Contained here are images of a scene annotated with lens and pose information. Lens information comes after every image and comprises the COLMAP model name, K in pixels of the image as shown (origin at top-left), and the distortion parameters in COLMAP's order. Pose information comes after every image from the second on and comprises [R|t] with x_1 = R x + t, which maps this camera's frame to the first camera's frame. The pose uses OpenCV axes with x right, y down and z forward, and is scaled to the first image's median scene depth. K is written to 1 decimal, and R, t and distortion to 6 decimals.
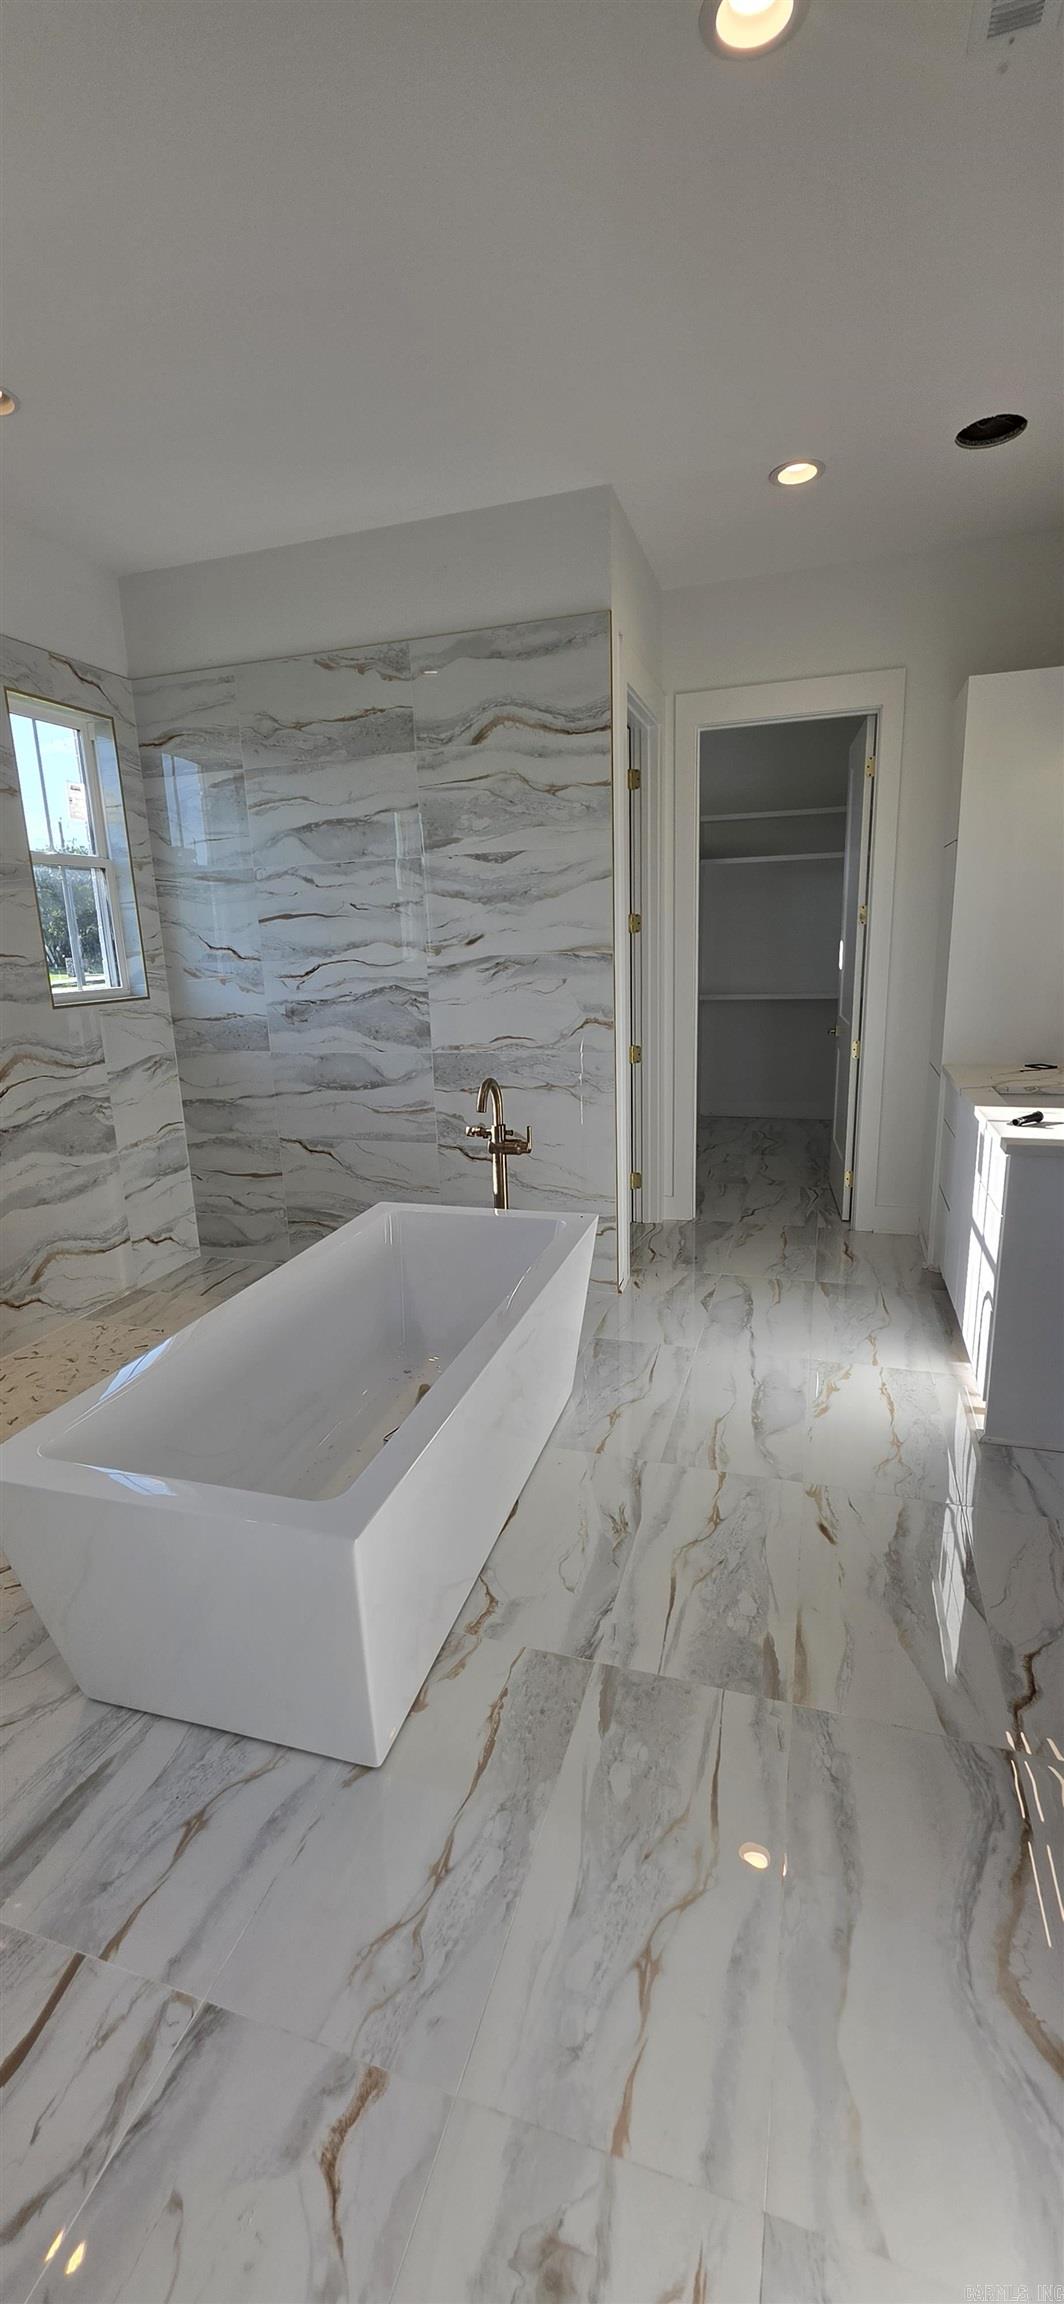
lens RADIAL K [[928.9, 0, 525.4], [0, 928.9, 1160.6], [0, 0, 1]] dist [0.001102, 0.000140]
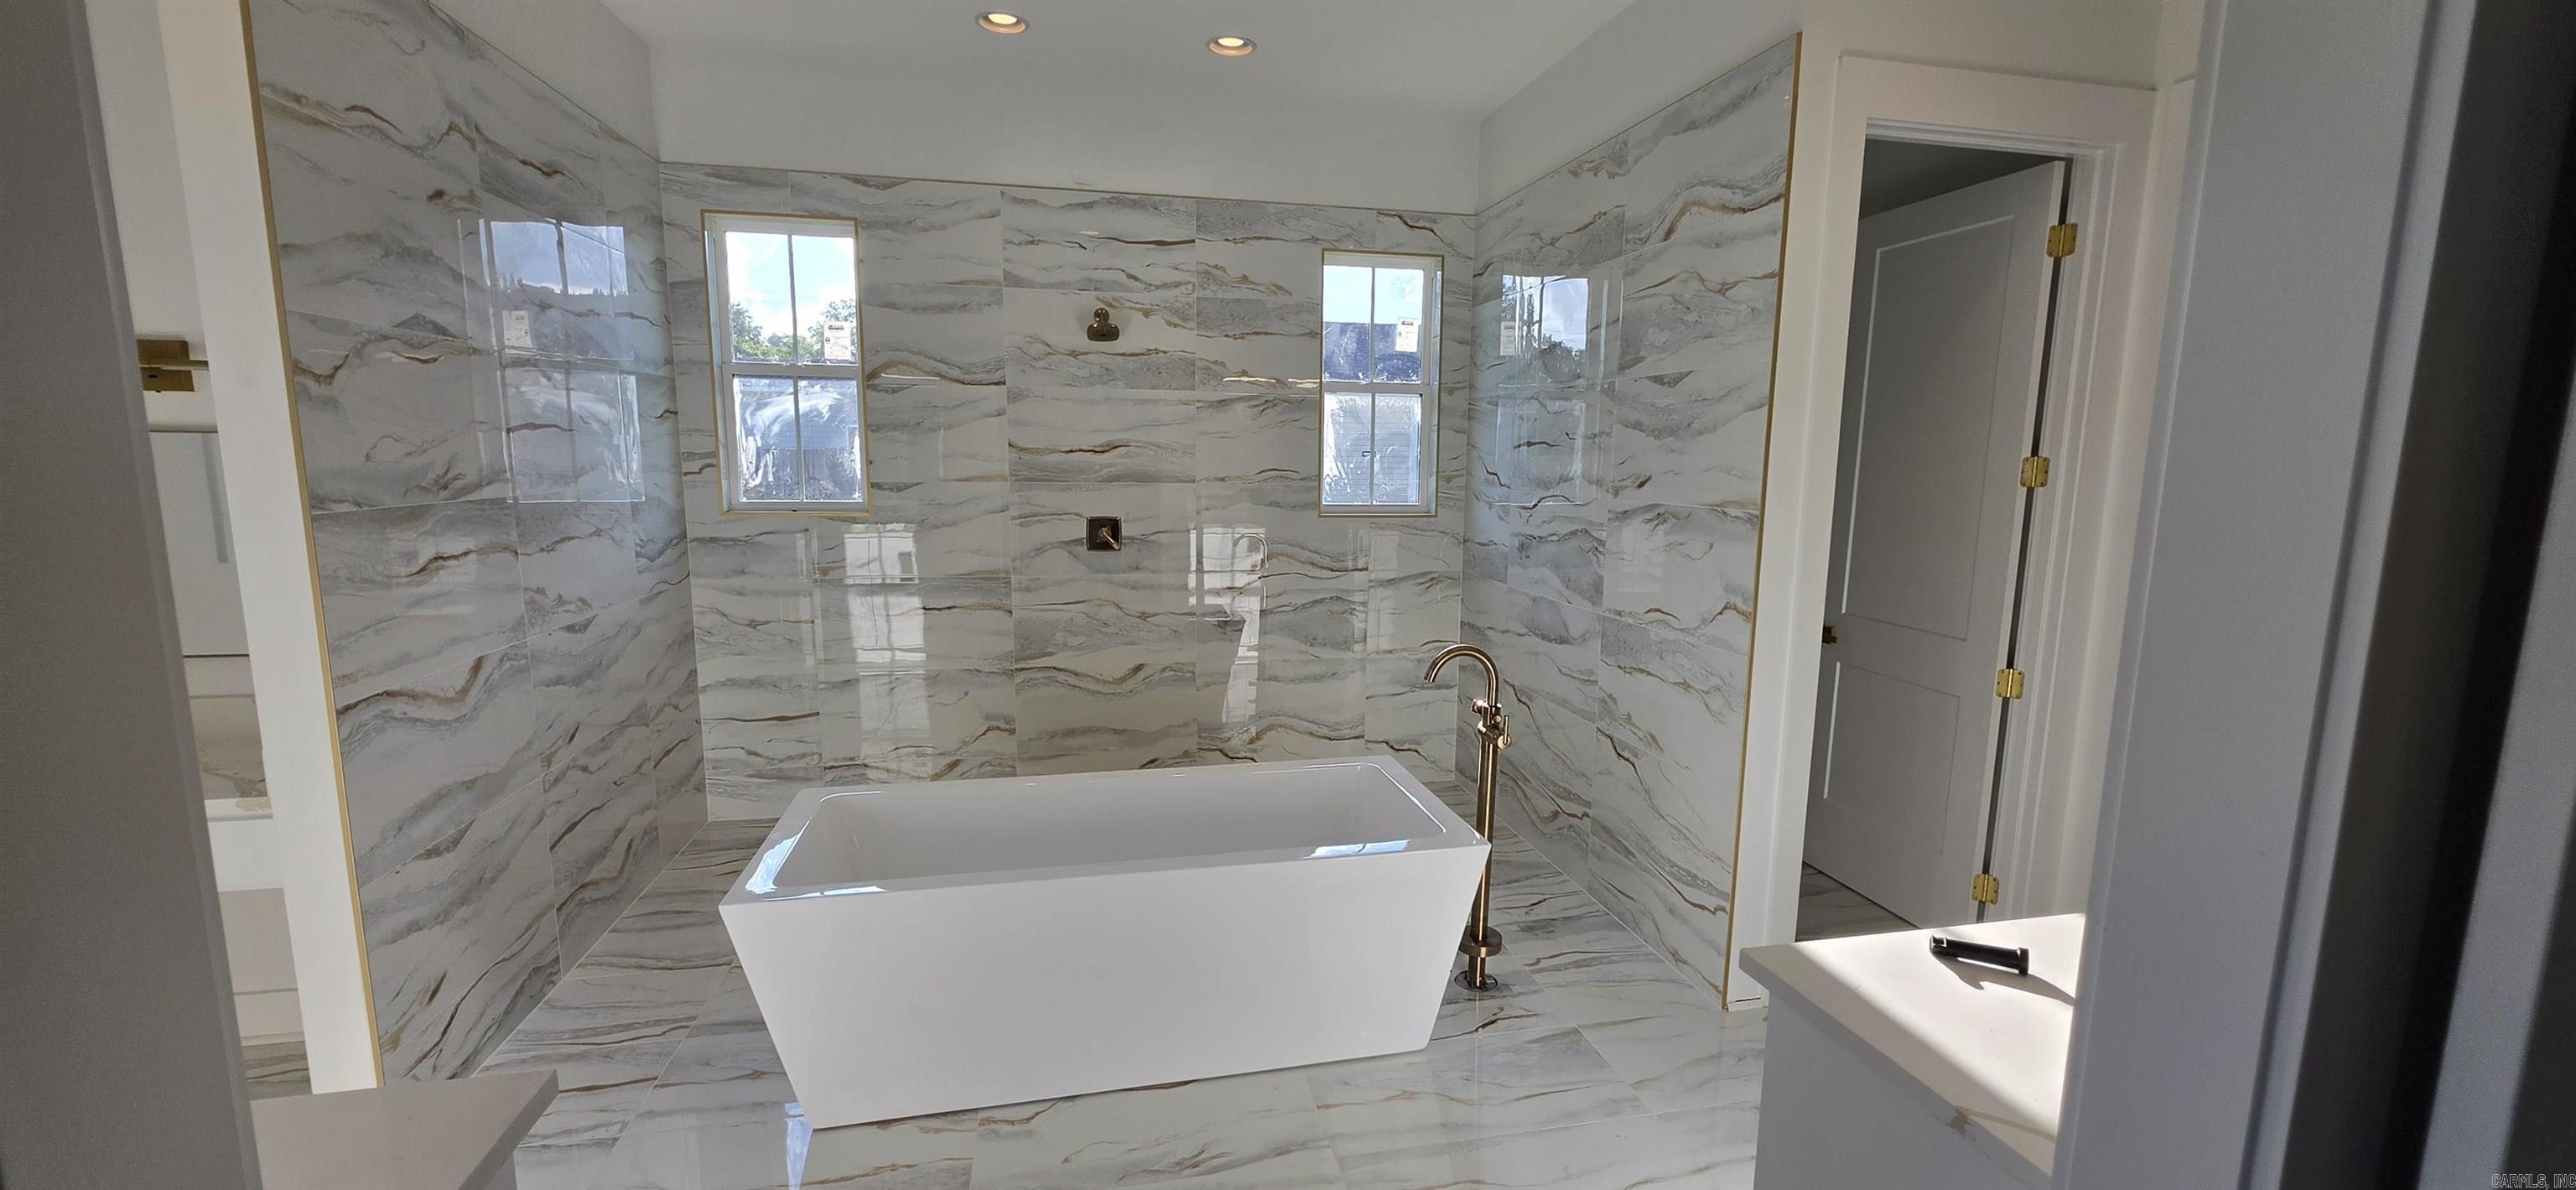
lens RADIAL K [[1038.6, 0, 1292.7], [0, 1038.6, 604.7], [0, 0, 1]] dist [0.001102, 0.000140]
pose [[0.504353, 0.165238, -0.847540, 0.553670], [-0.230336, 0.971701, 0.052377, -0.113803], [0.832210, 0.168802, 0.528140, 0.304473]]
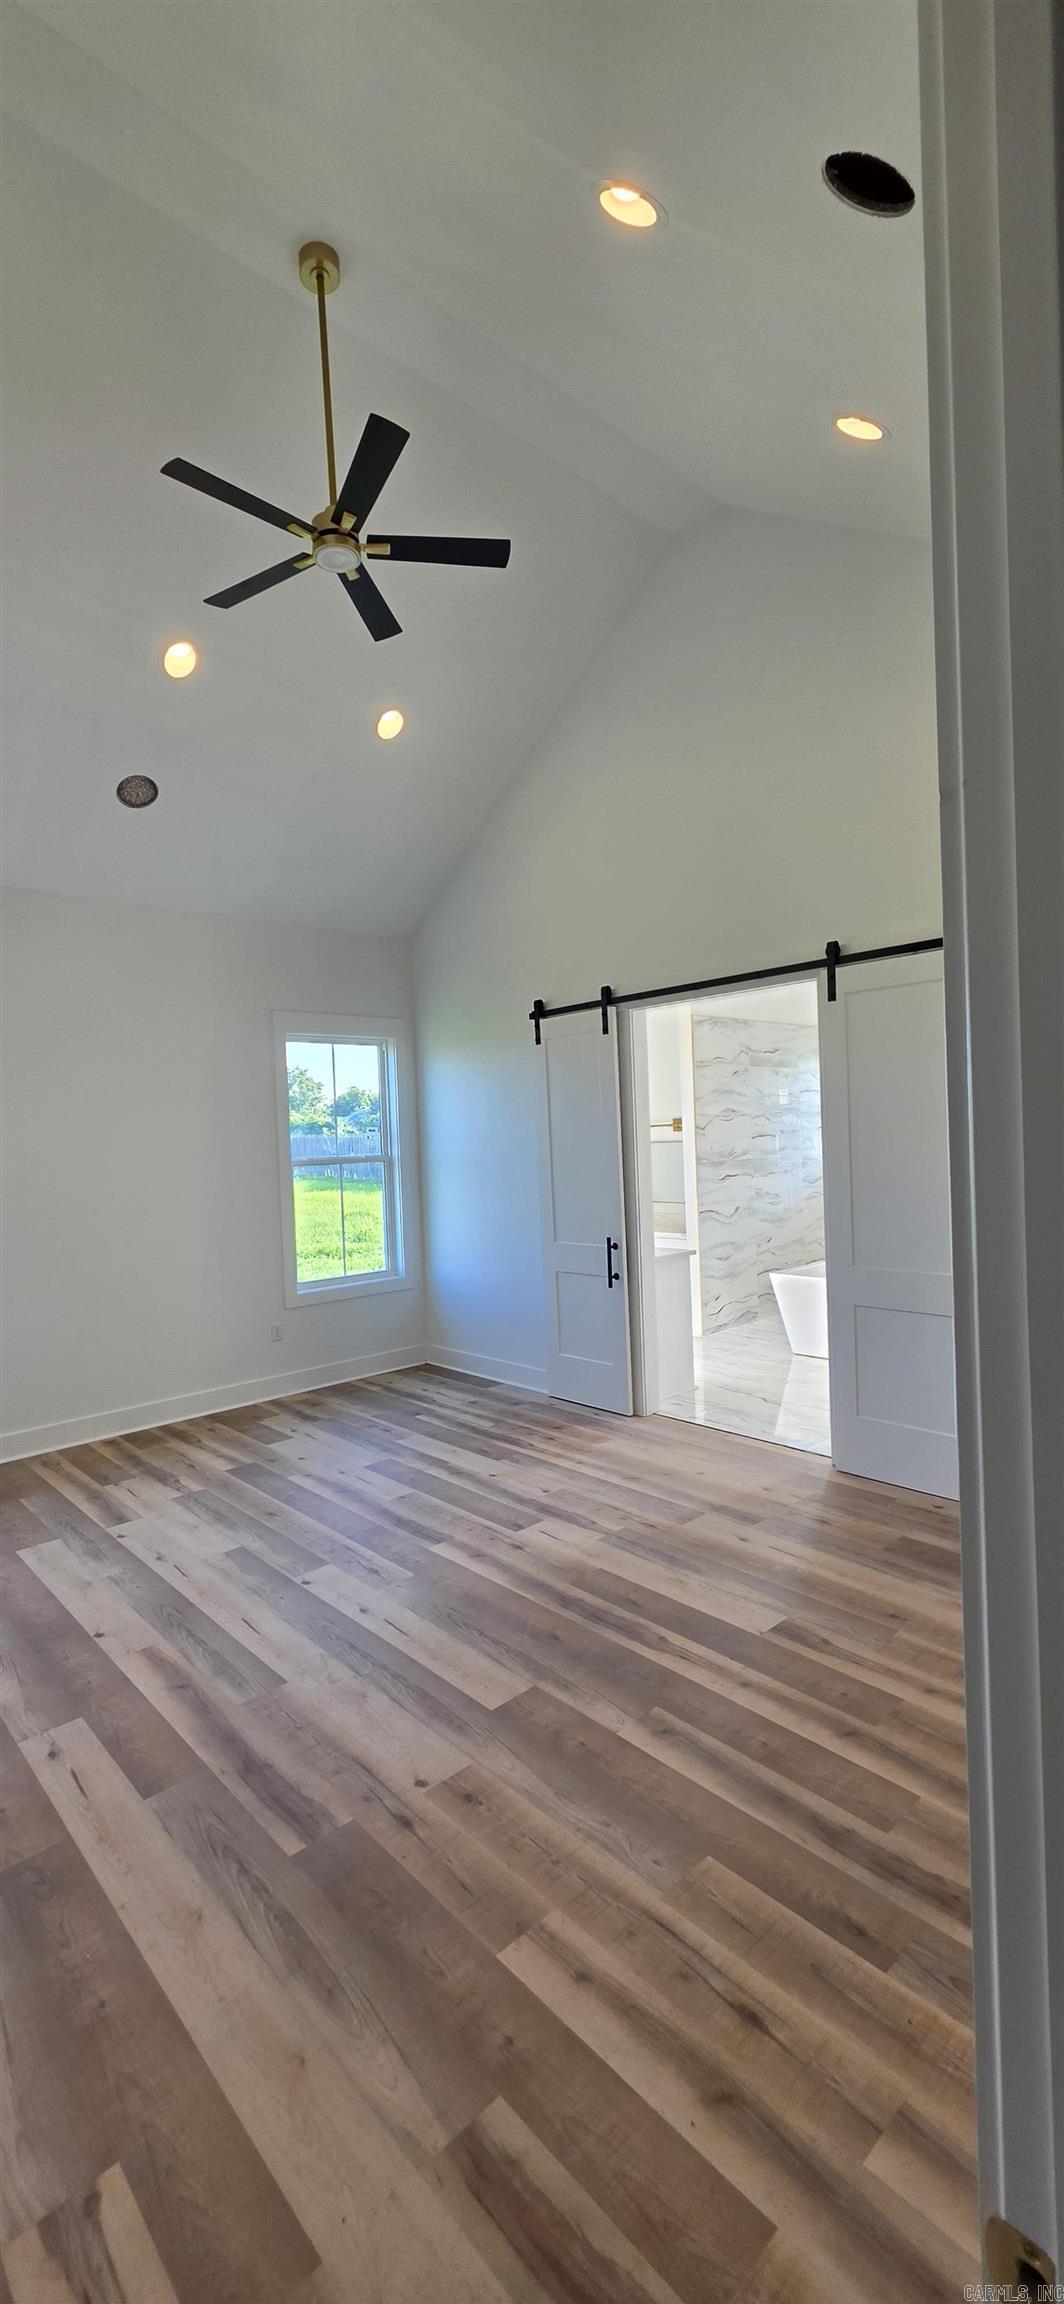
lens RADIAL K [[928.9, 0, 525.4], [0, 928.9, 1160.6], [0, 0, 1]] dist [0.001102, 0.000140]
pose [[-0.498014, 0.072565, -0.864127, 1.773054], [-0.149782, 0.974317, 0.168141, -0.303869], [0.854135, 0.213168, -0.474355, 0.806603]]
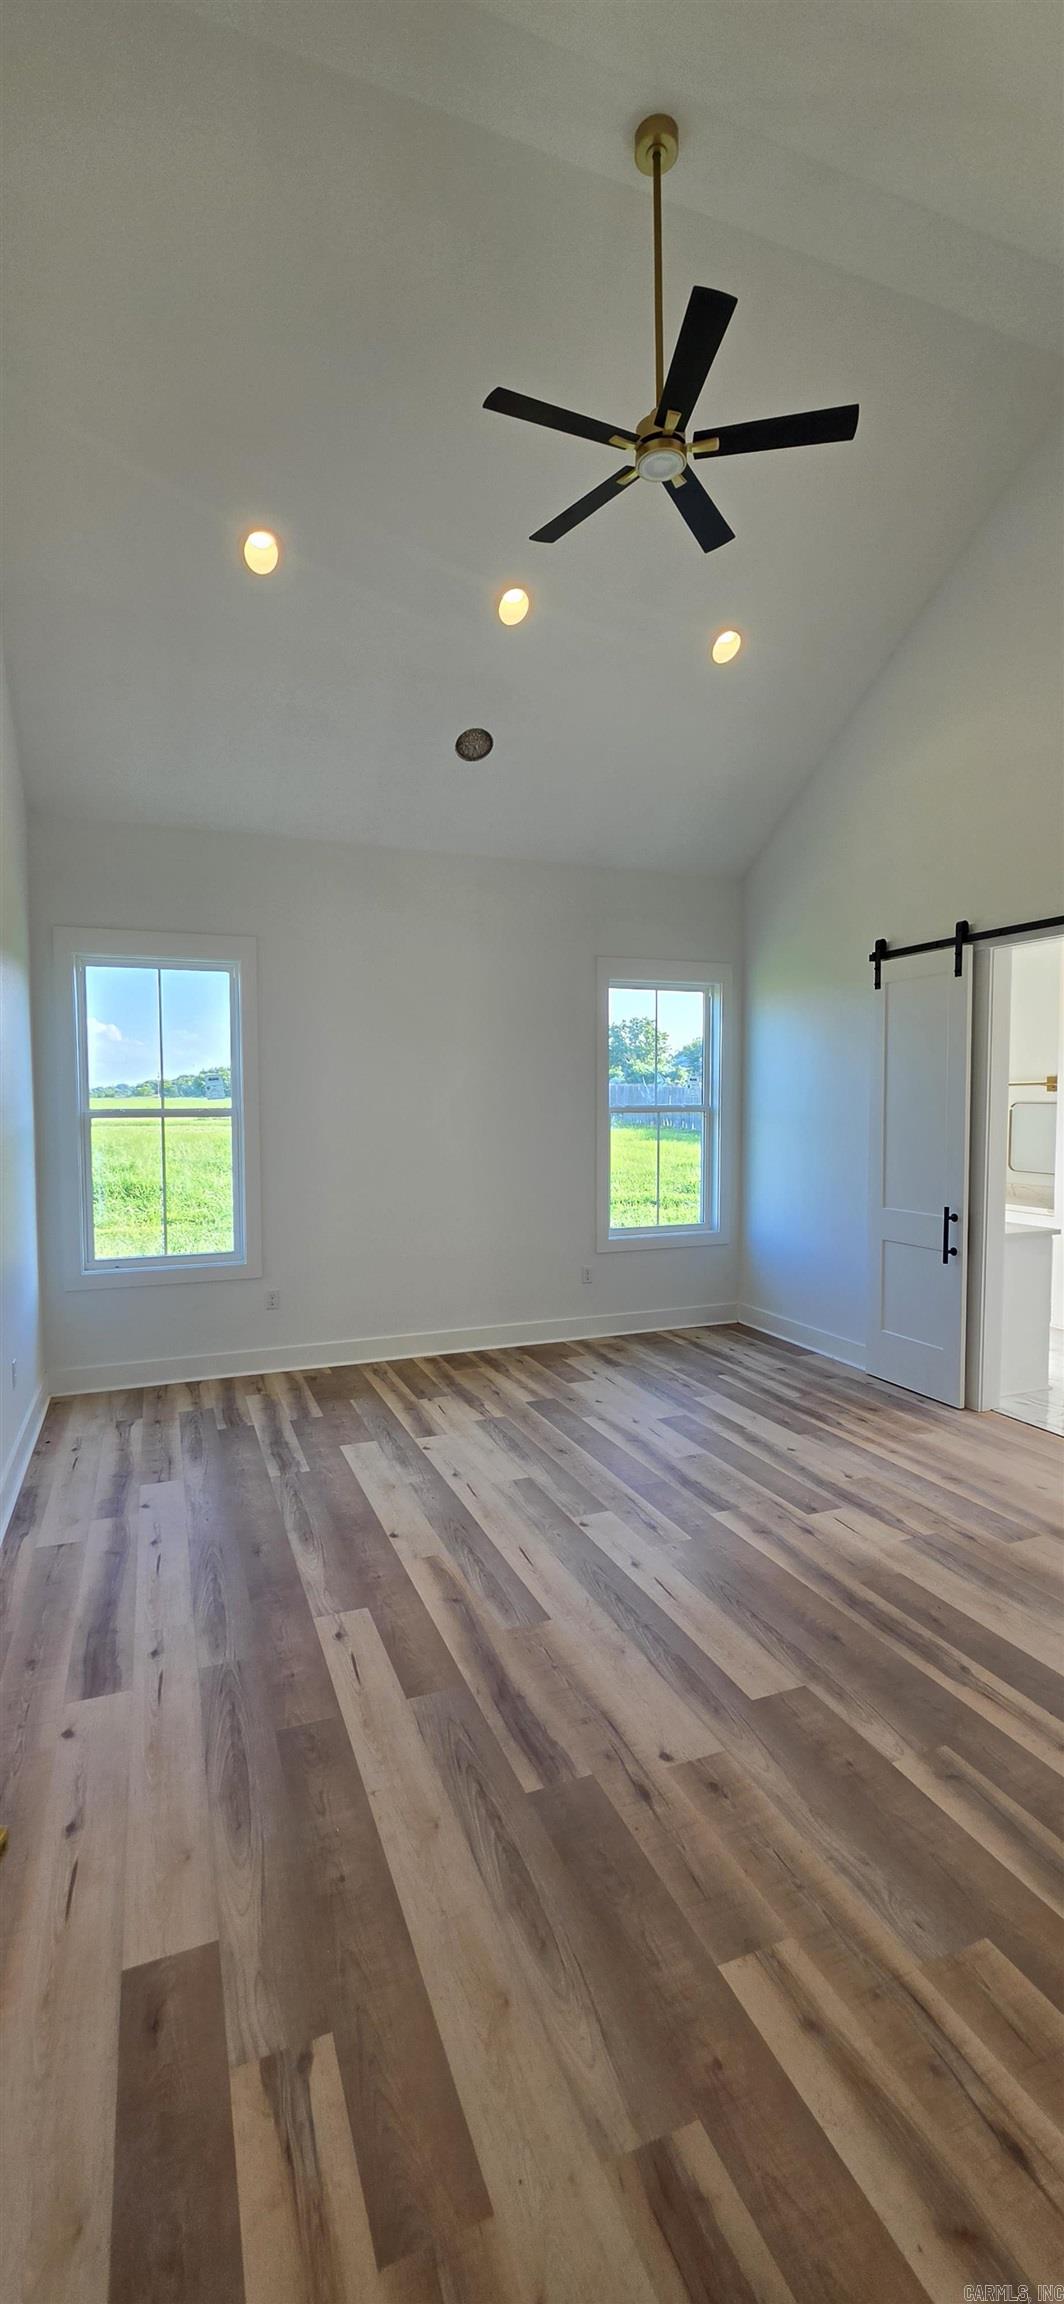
lens RADIAL K [[928.5, 0, 532.0], [0, 928.5, 1152.0], [0, 0, 1]] dist [0.001509, -0.000462]
pose [[-0.772611, 0.072988, -0.630670, 1.712007], [-0.120644, 0.958391, 0.258712, -0.299228], [0.623312, 0.275970, -0.731658, 0.817206]]
